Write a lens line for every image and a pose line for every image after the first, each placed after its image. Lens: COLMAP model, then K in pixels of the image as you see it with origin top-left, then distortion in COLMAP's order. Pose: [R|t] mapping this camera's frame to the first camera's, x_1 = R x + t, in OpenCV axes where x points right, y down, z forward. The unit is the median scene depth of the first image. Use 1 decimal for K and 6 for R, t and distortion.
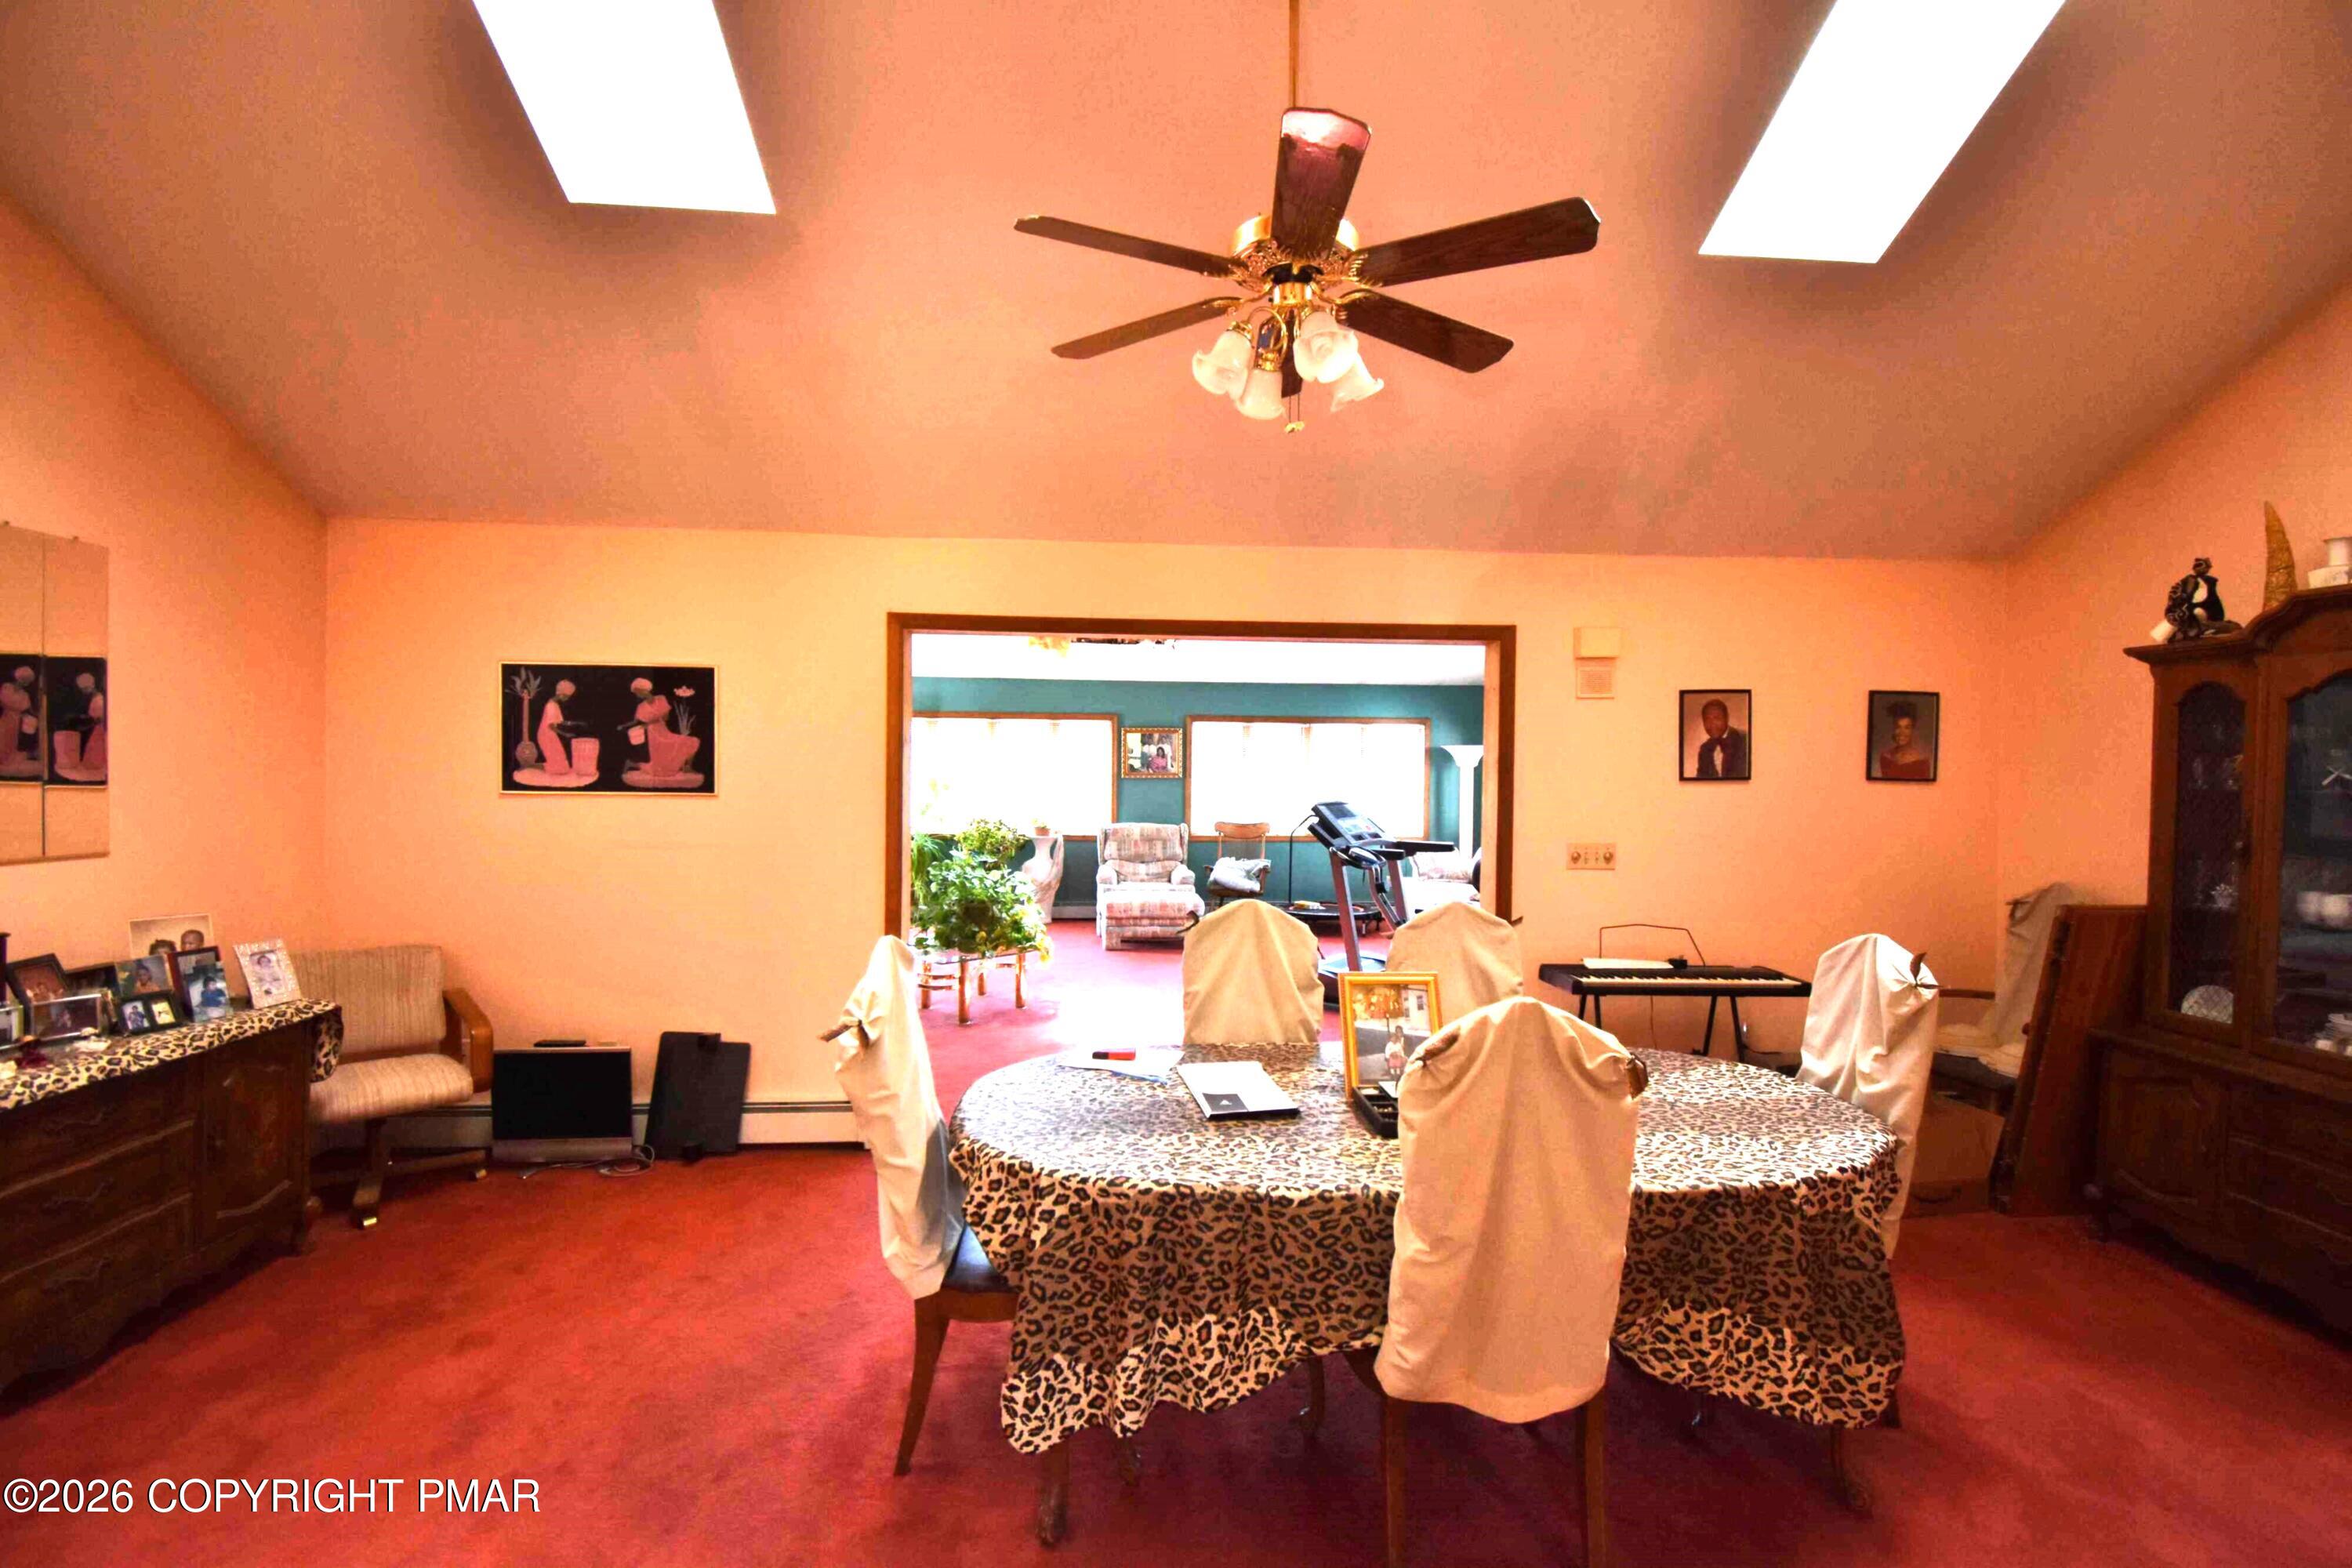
lens RADIAL K [[1061.7, 0, 1176.0], [0, 1061.7, 784.0], [0, 0, 1]] dist [-0.009268, -0.000903]
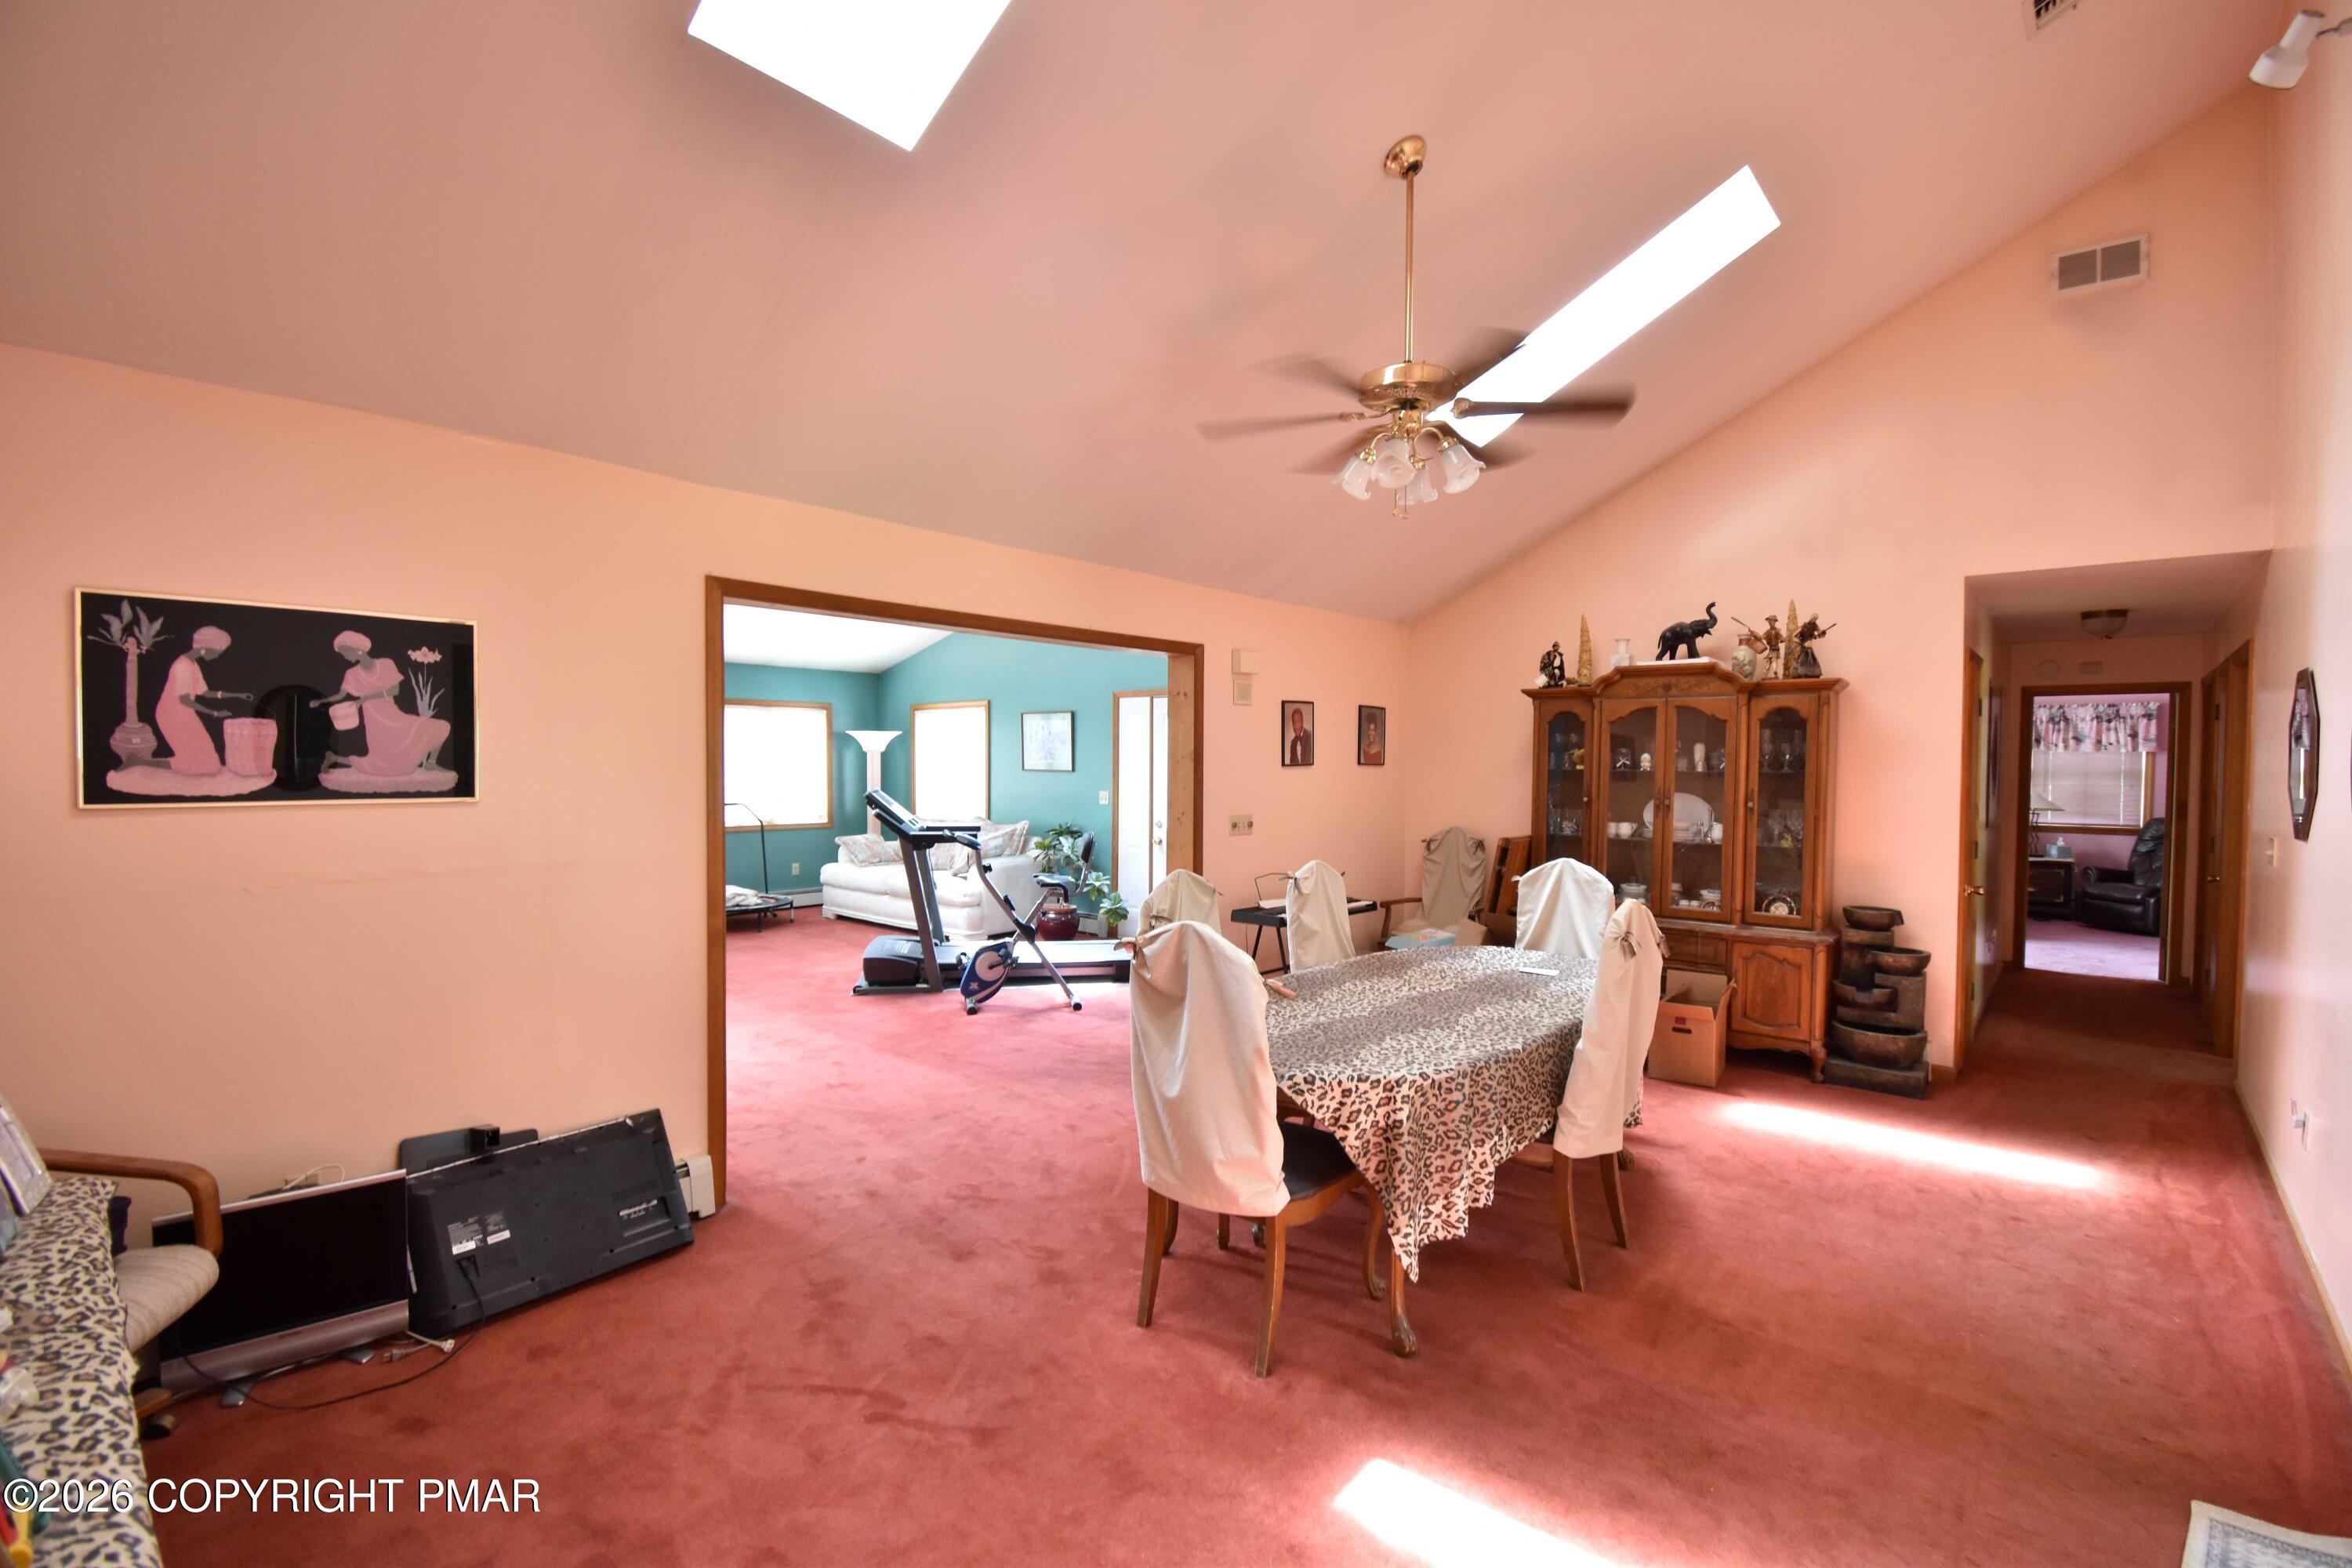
lens RADIAL K [[1043.0, 0, 1238.5], [0, 1043.0, 795.4], [0, 0, 1]] dist [0.000117, -0.010187]
pose [[0.688885, -0.030112, 0.724245, -0.596518], [0.010429, 0.999445, 0.031634, -0.010093], [-0.724795, -0.014240, 0.688817, 0.124184]]
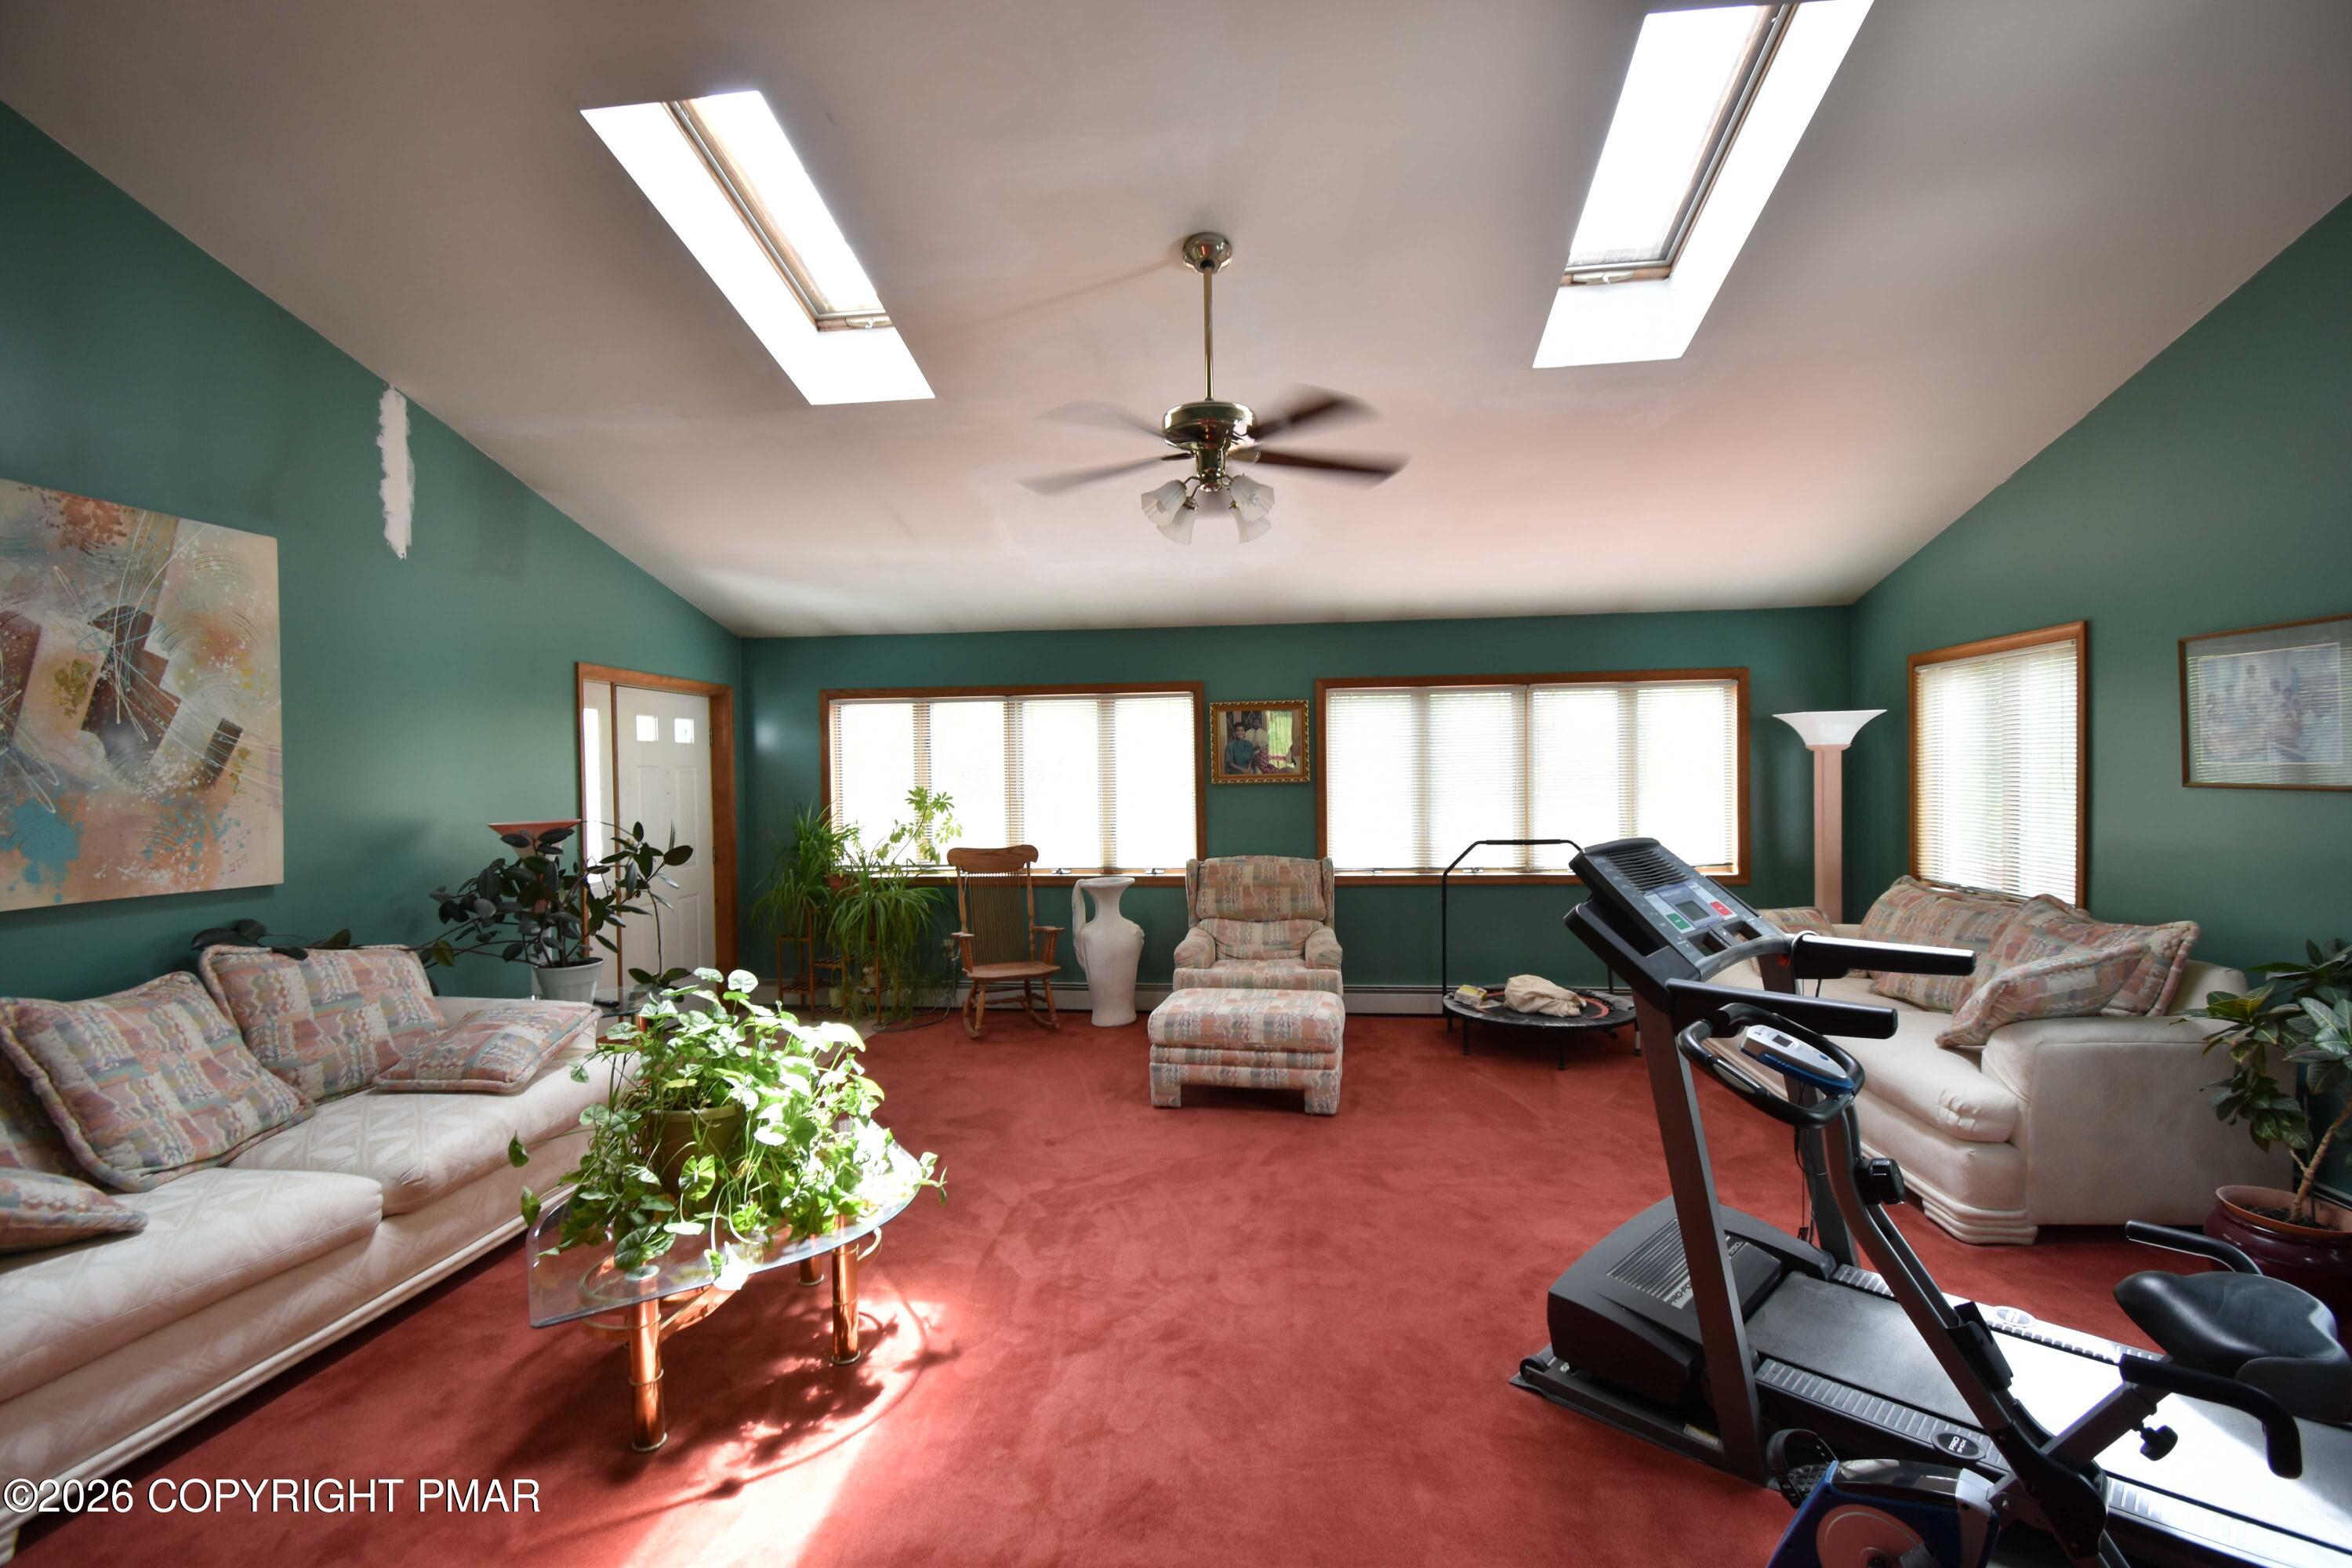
lens RADIAL K [[1061.7, 0, 1176.0], [0, 1061.7, 784.0], [0, 0, 1]] dist [-0.009268, -0.000903]
pose [[0.980791, -0.020223, -0.194010, 0.109413], [0.020641, 0.999787, 0.000131, -0.016472], [0.193966, -0.004133, 0.981000, 1.052543]]
